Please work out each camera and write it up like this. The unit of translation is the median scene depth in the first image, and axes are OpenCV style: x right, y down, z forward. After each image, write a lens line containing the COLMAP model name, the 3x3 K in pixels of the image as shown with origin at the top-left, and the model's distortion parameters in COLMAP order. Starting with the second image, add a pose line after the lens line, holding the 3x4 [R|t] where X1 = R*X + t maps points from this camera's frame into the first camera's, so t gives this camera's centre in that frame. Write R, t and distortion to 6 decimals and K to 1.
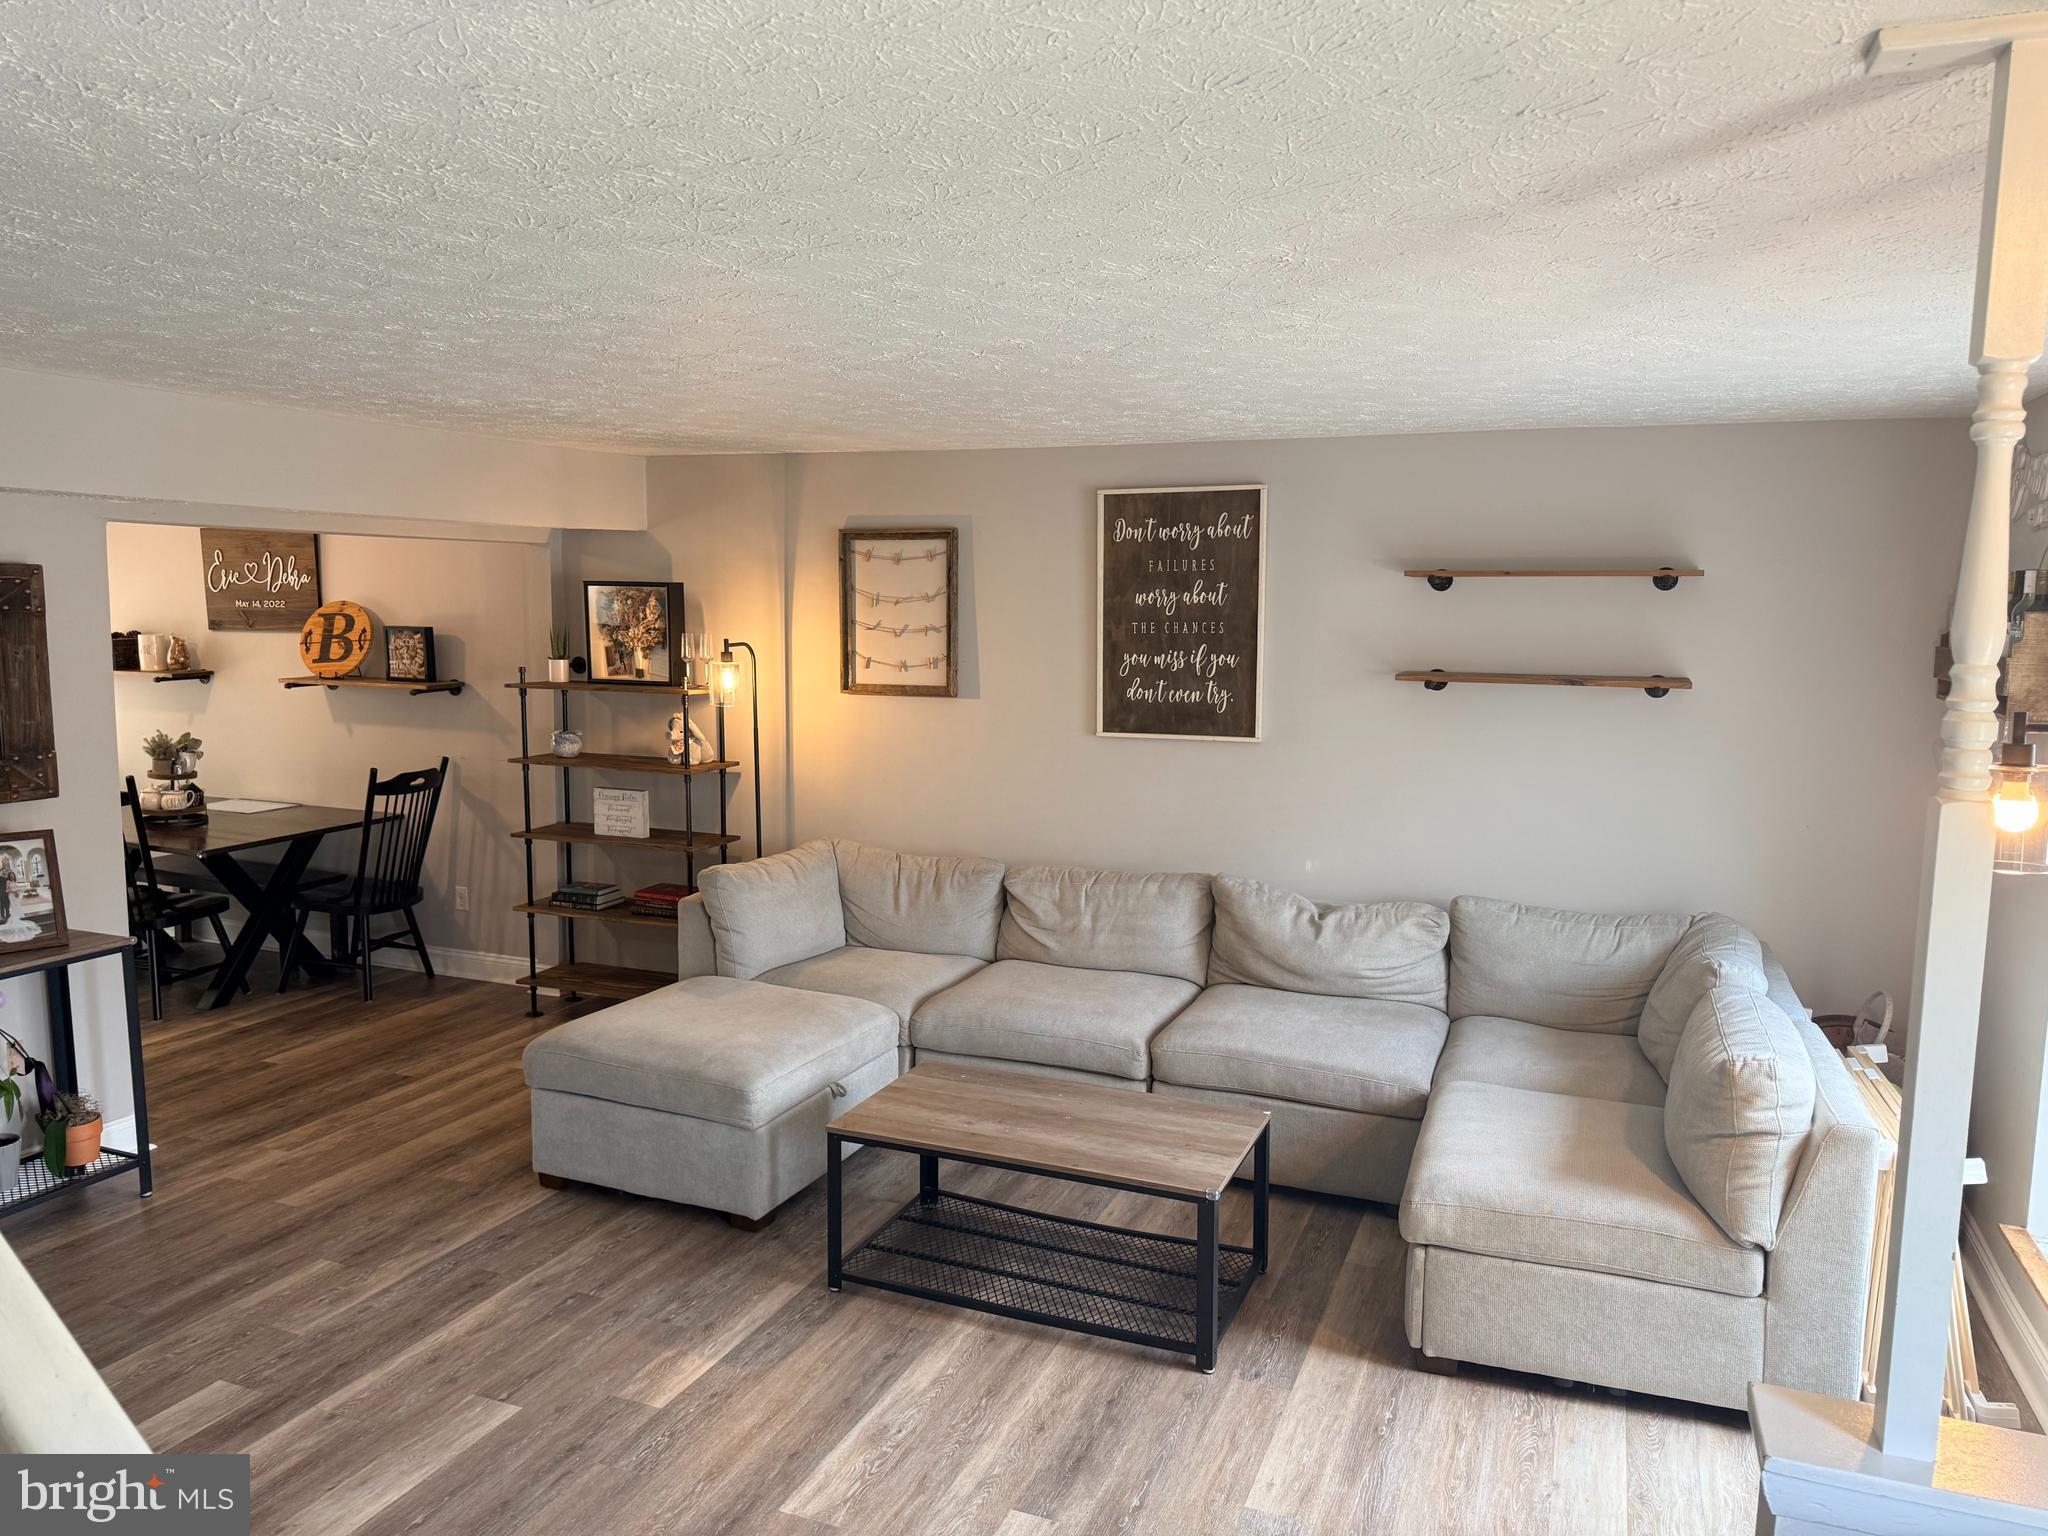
lens RADIAL K [[1424.4, 0, 1027.3], [0, 1424.4, 778.9], [0, 0, 1]] dist [0.147155, -0.221922]
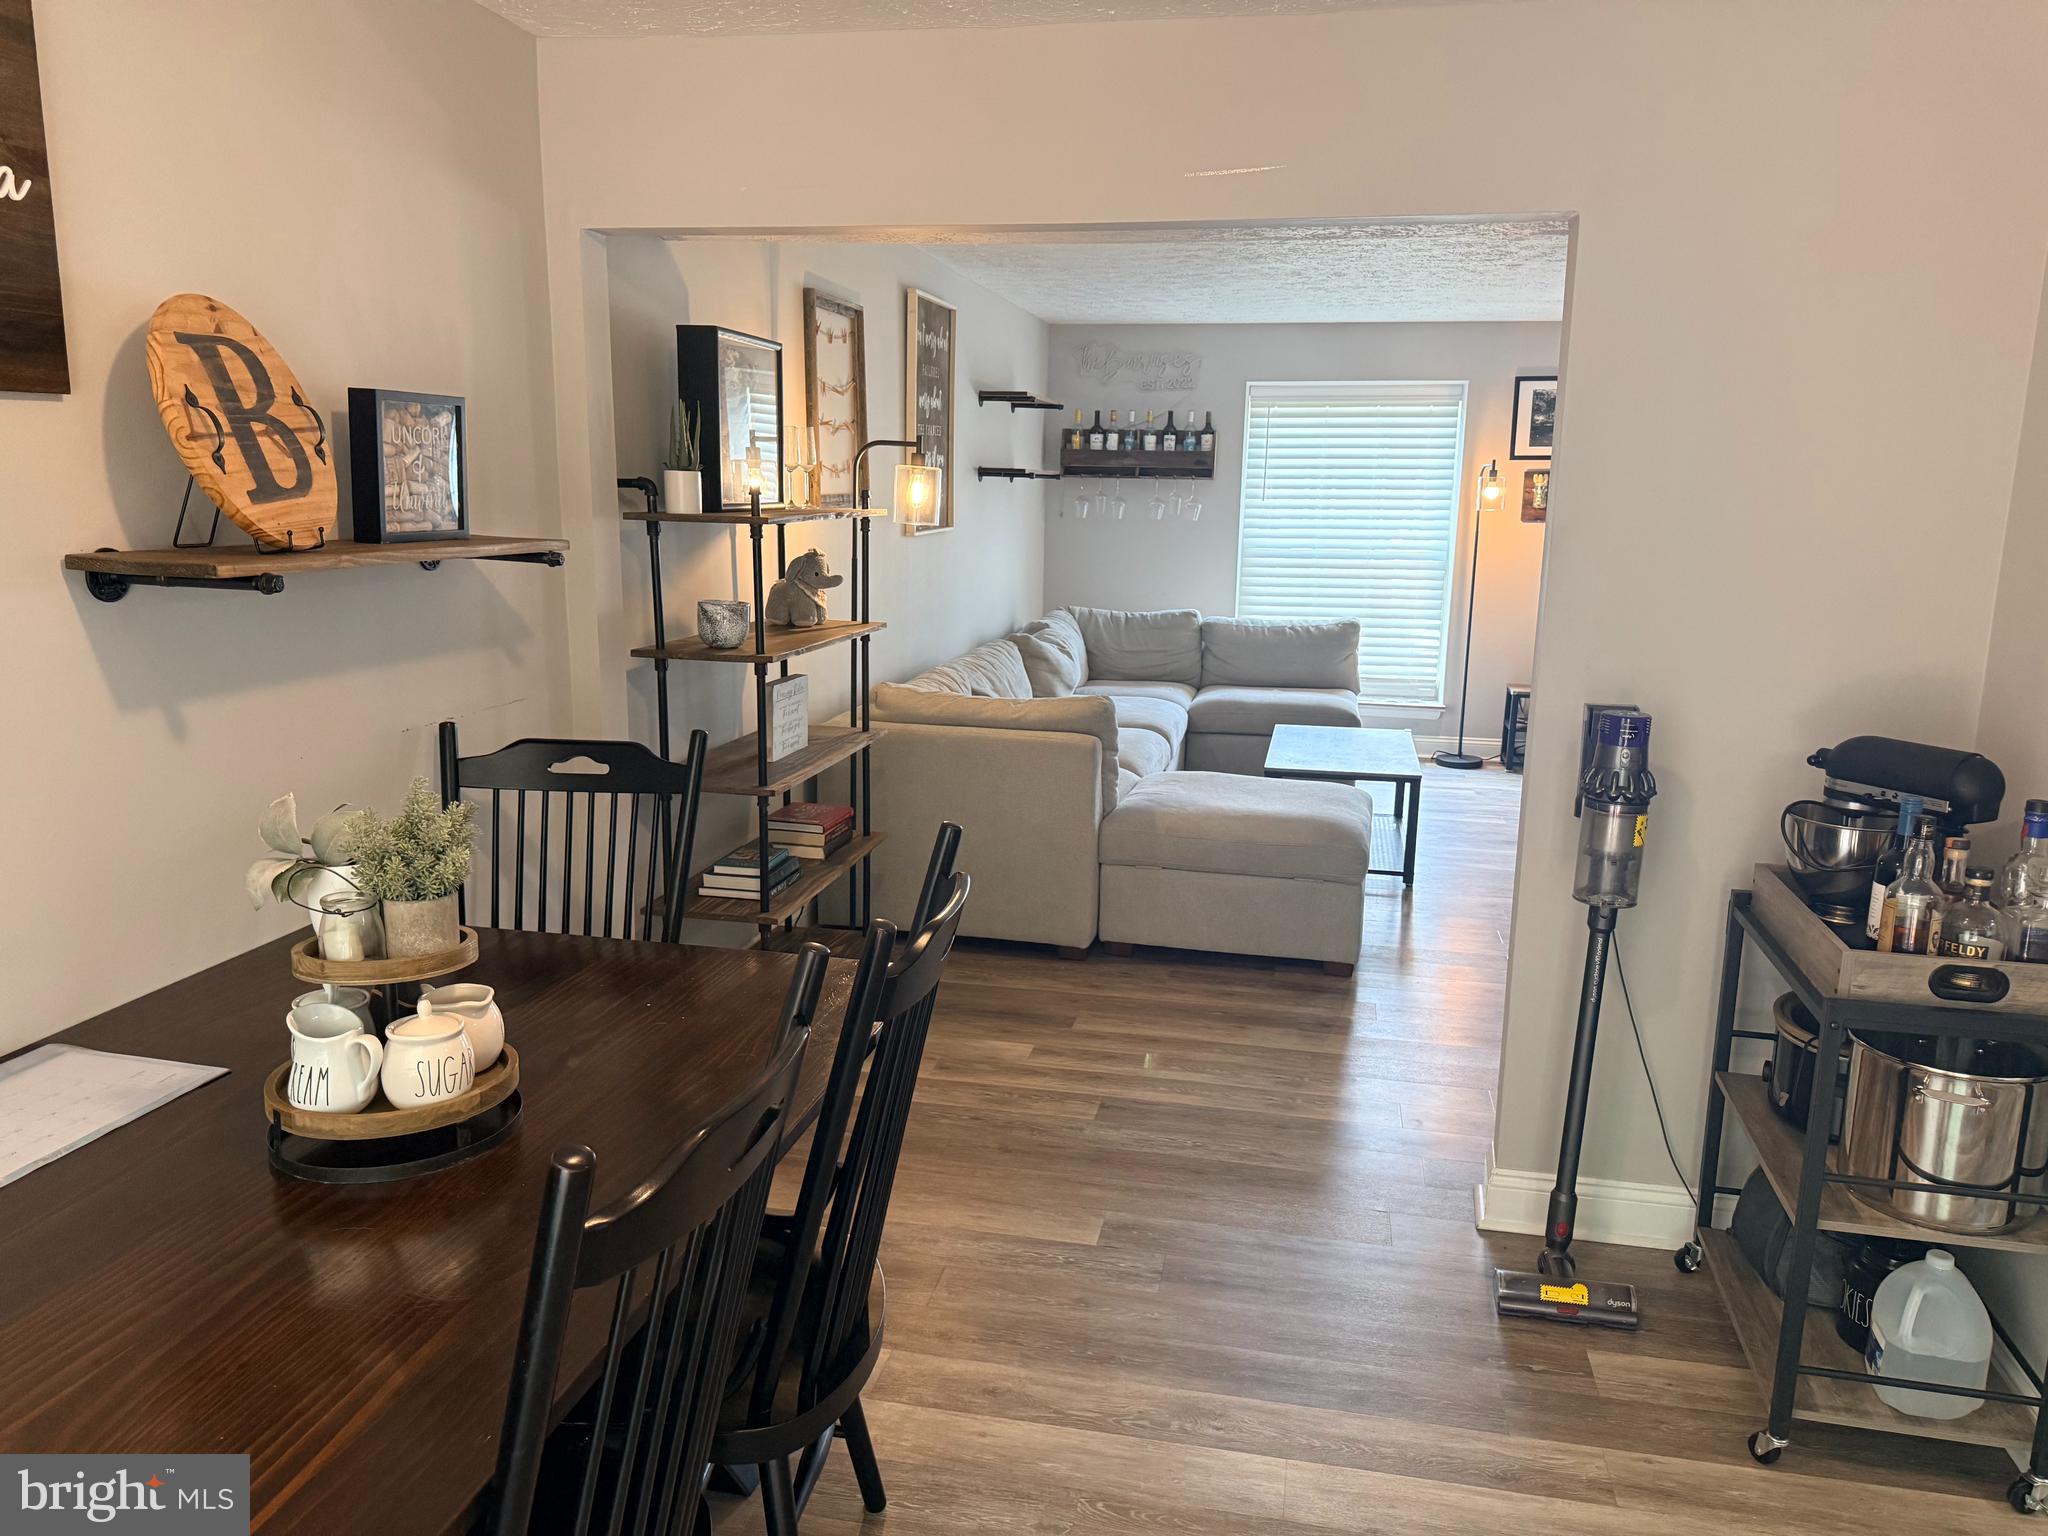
lens RADIAL K [[1424.4, 0, 1027.3], [0, 1424.4, 778.9], [0, 0, 1]] dist [0.147155, -0.221922]
pose [[-0.174961, -0.213942, 0.961050, -1.034208], [0.107379, 0.966138, 0.234623, -0.097969], [-0.978702, 0.144247, -0.146063, 1.129835]]
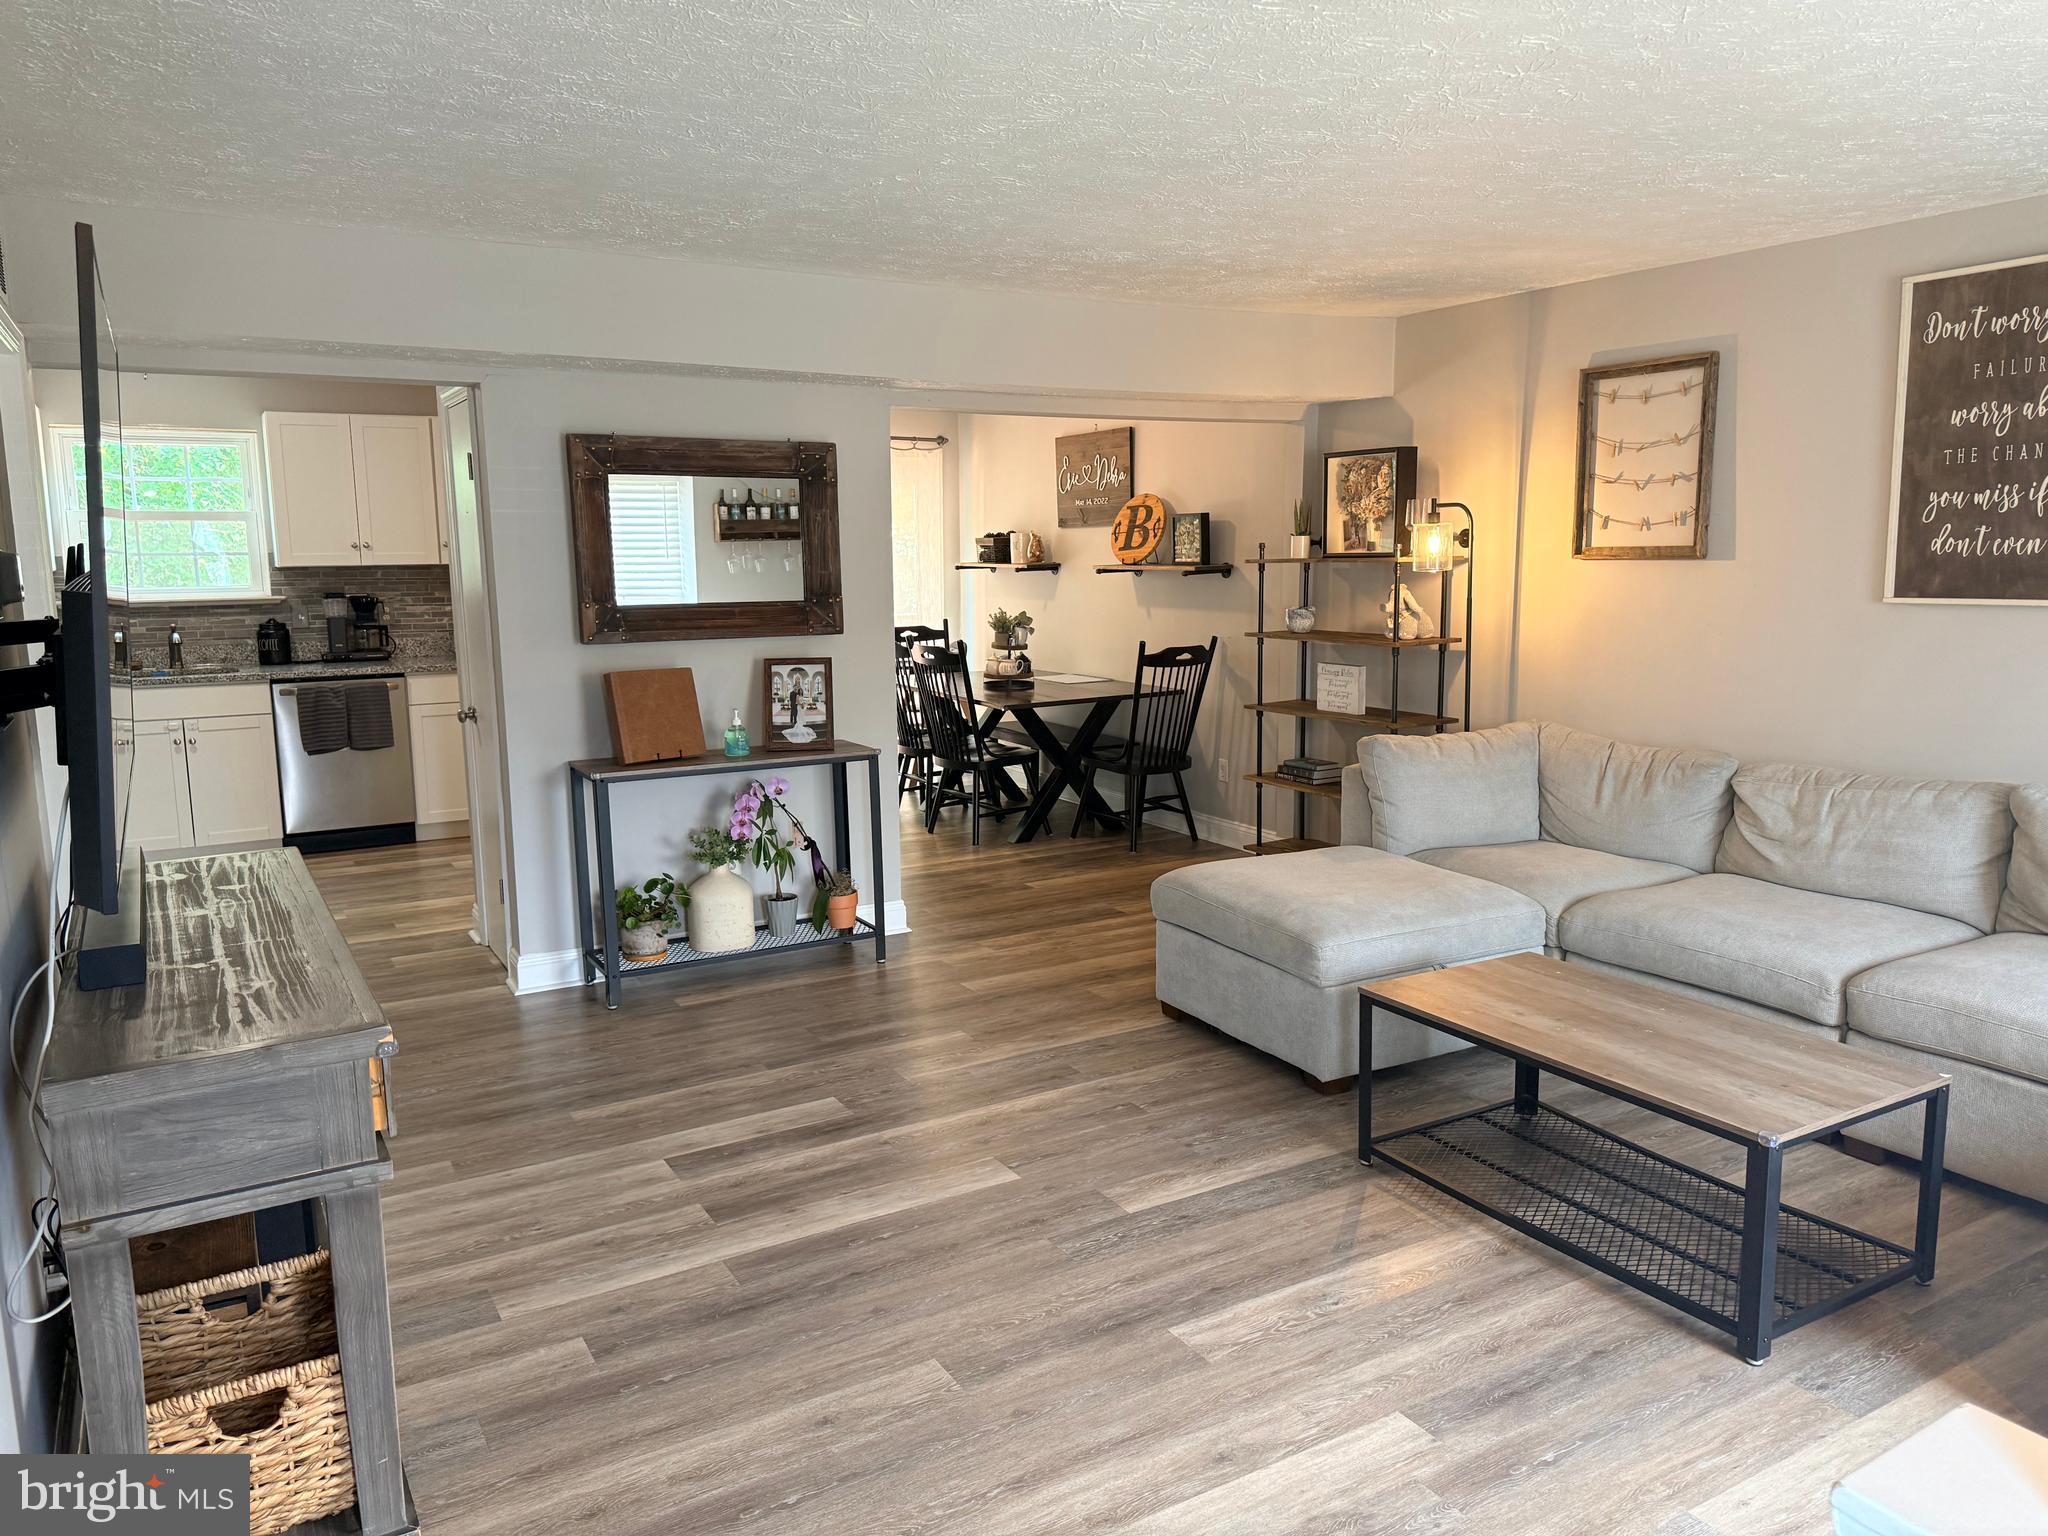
lens RADIAL K [[1411.3, 0, 1009.3], [0, 1411.3, 798.2], [0, 0, 1]] dist [0.010644, -0.037085]
pose [[0.786771, 0.085293, -0.611323, 0.156164], [-0.053478, 0.996102, 0.070153, 0.048557], [0.614924, -0.022502, 0.788265, 0.108896]]
